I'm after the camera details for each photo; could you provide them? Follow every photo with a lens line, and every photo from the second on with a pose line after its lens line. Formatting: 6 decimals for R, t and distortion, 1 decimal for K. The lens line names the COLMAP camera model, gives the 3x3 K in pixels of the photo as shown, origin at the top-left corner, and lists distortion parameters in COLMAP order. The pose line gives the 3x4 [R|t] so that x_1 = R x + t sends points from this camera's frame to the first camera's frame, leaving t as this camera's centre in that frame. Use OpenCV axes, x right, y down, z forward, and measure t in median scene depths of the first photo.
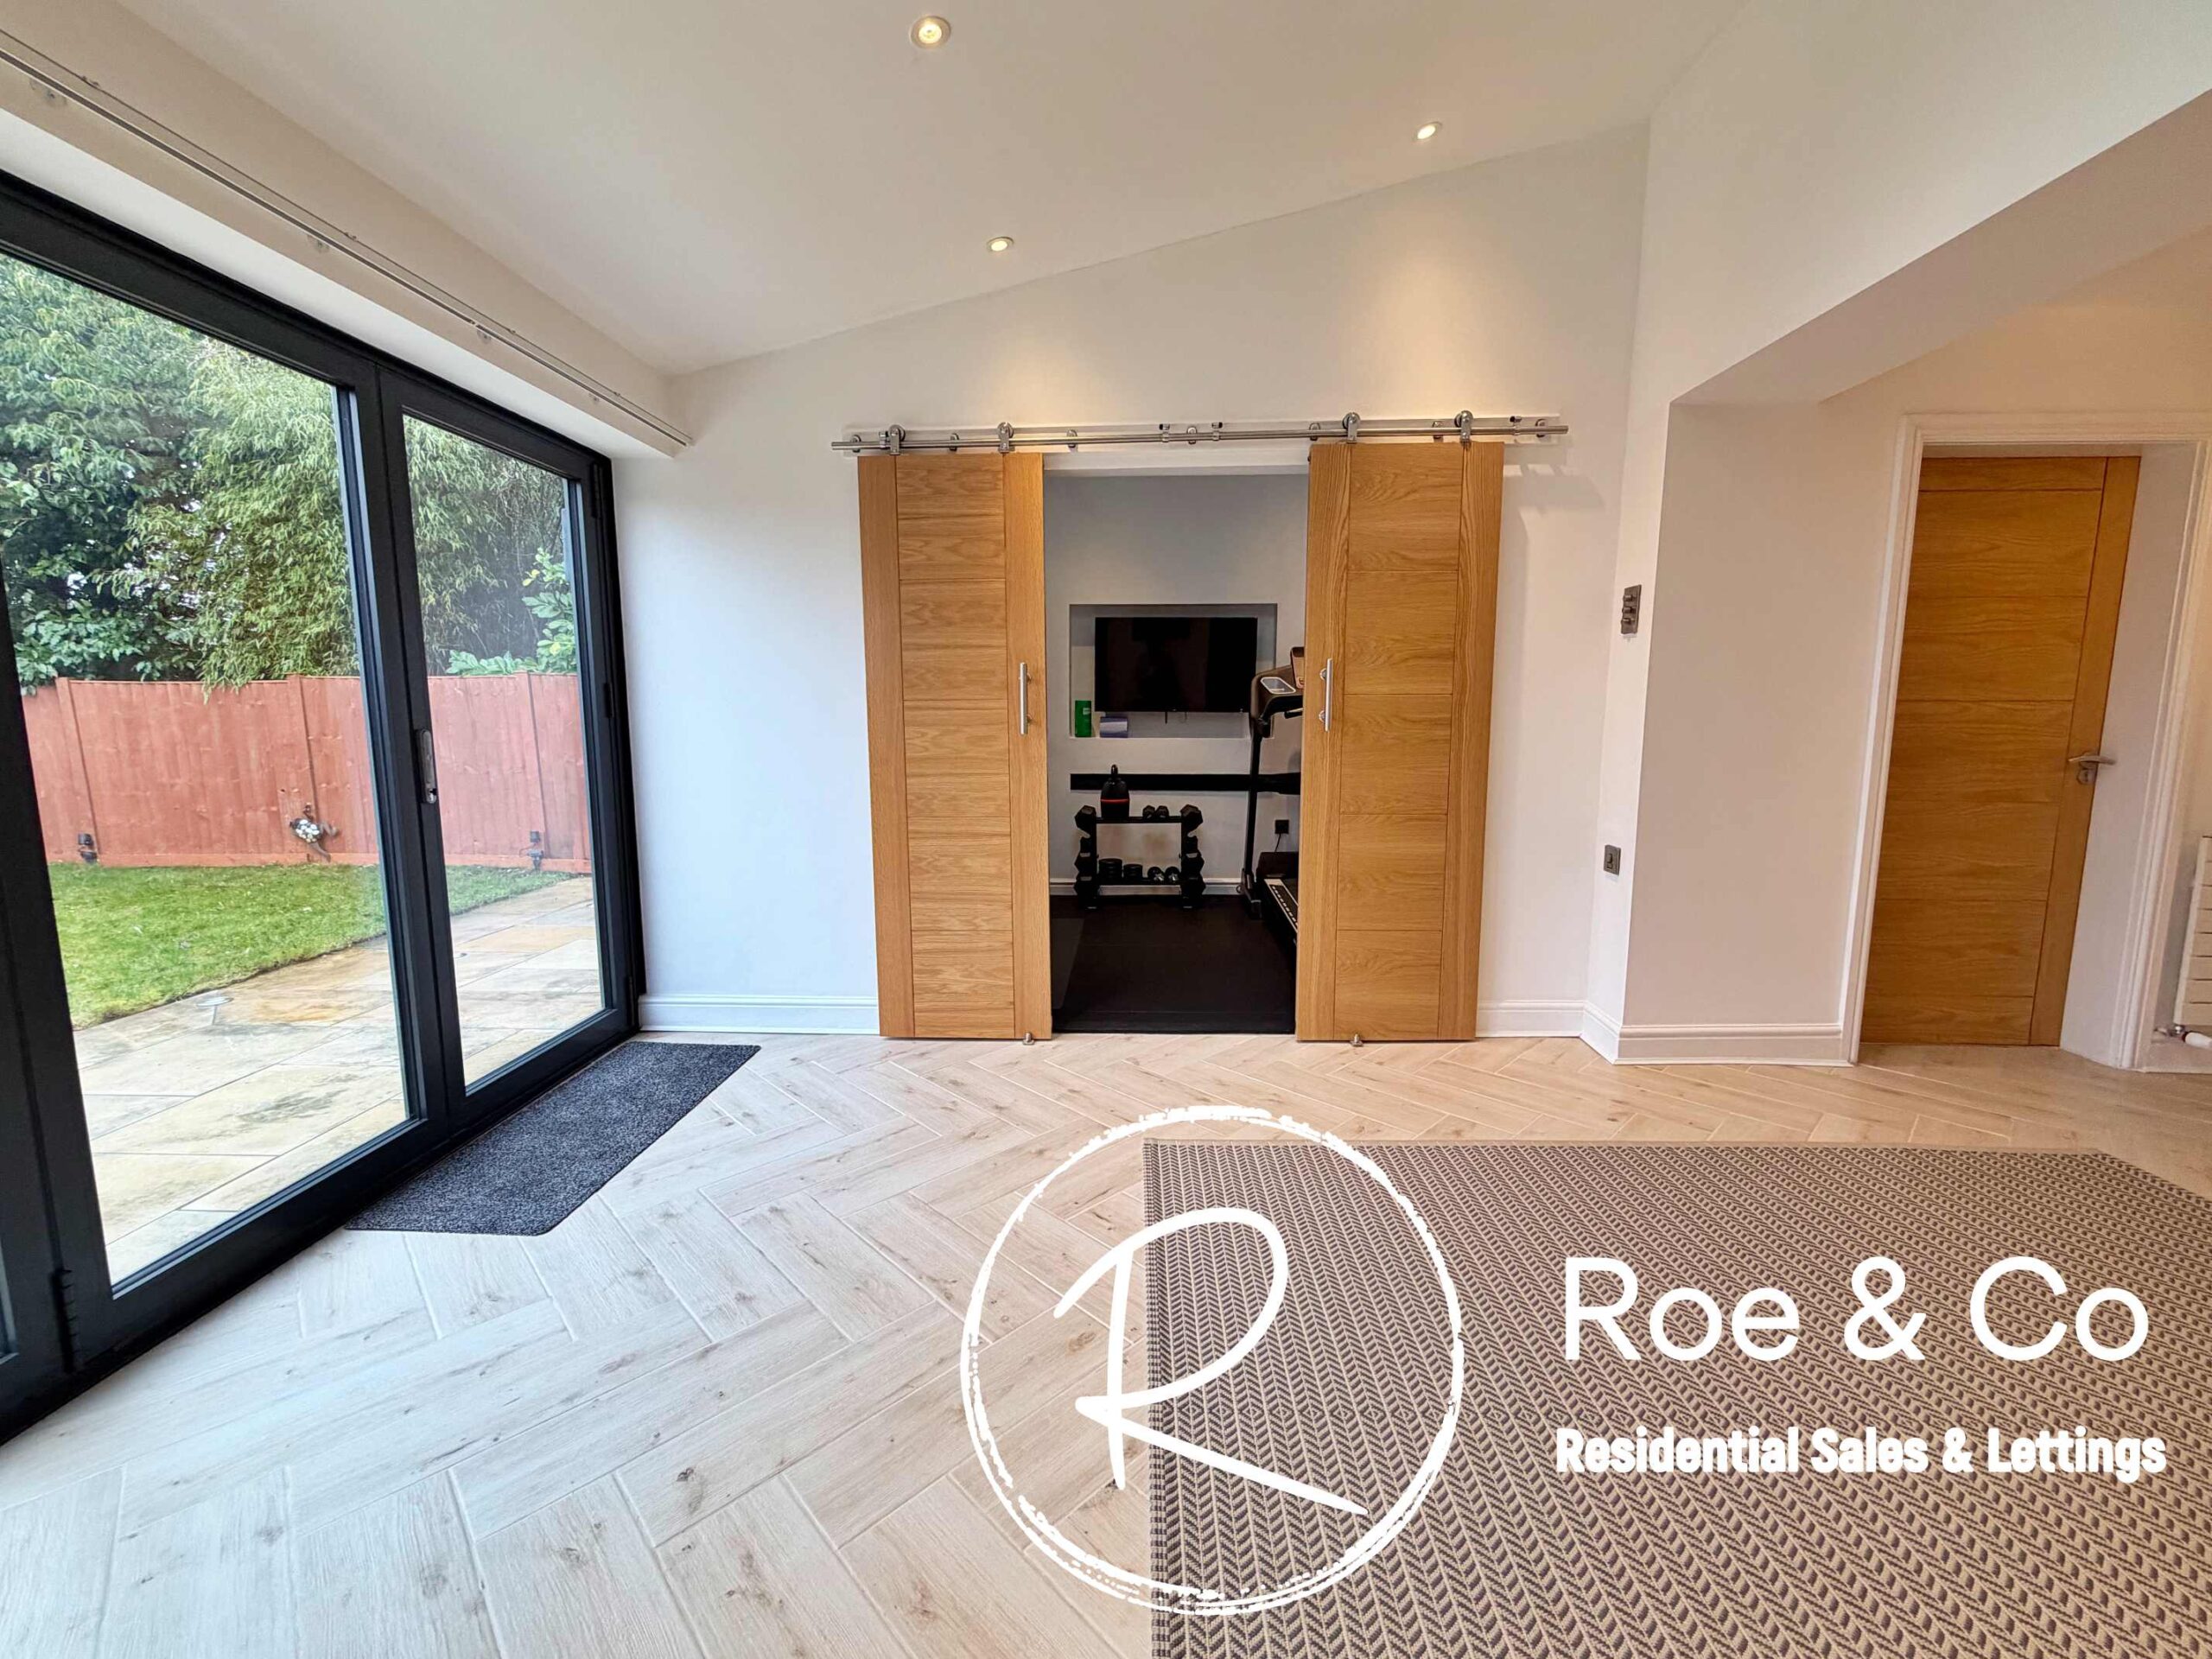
lens RADIAL K [[906.5, 0, 1100.5], [0, 906.5, 824.7], [0, 0, 1]] dist [0.000693, -0.000361]
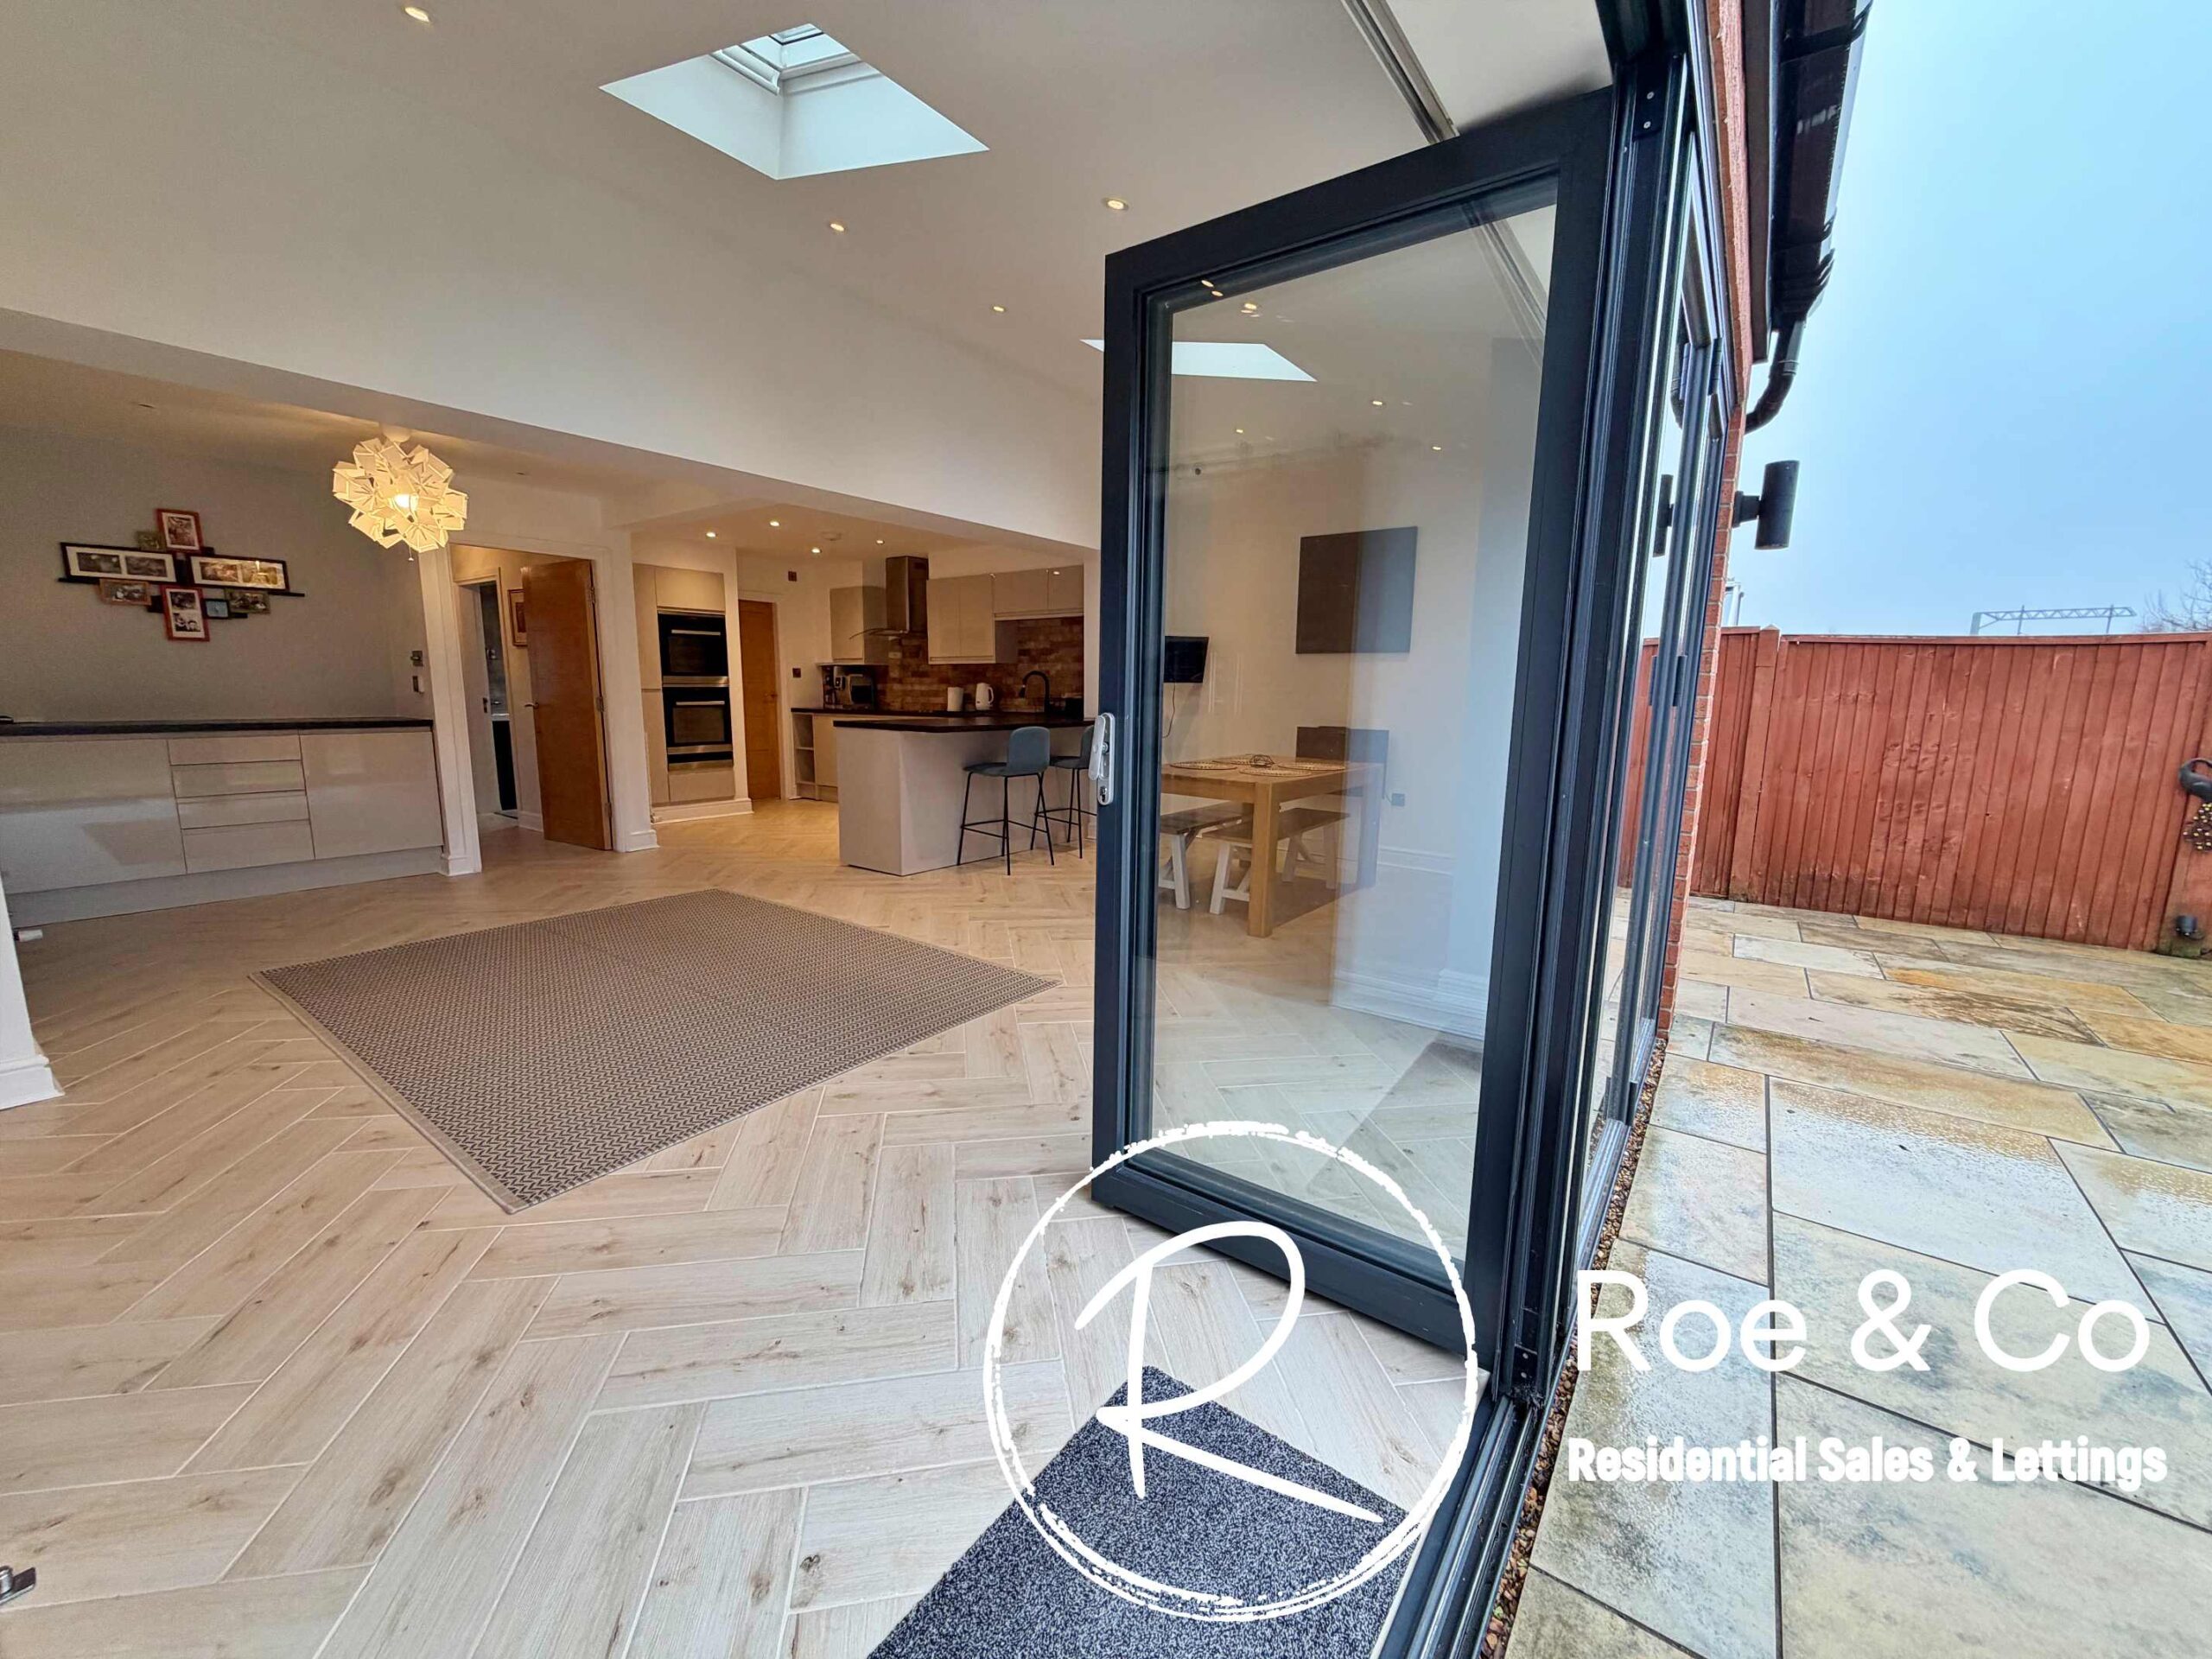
lens RADIAL K [[880.2, 0, 1098.3], [0, 880.2, 825.3], [0, 0, 1]] dist [0.000812, -0.000307]
pose [[-0.827726, -0.096991, 0.552687, -0.624099], [0.057927, 0.964917, 0.256087, -0.124876], [-0.558135, 0.243985, -0.793068, 0.987941]]
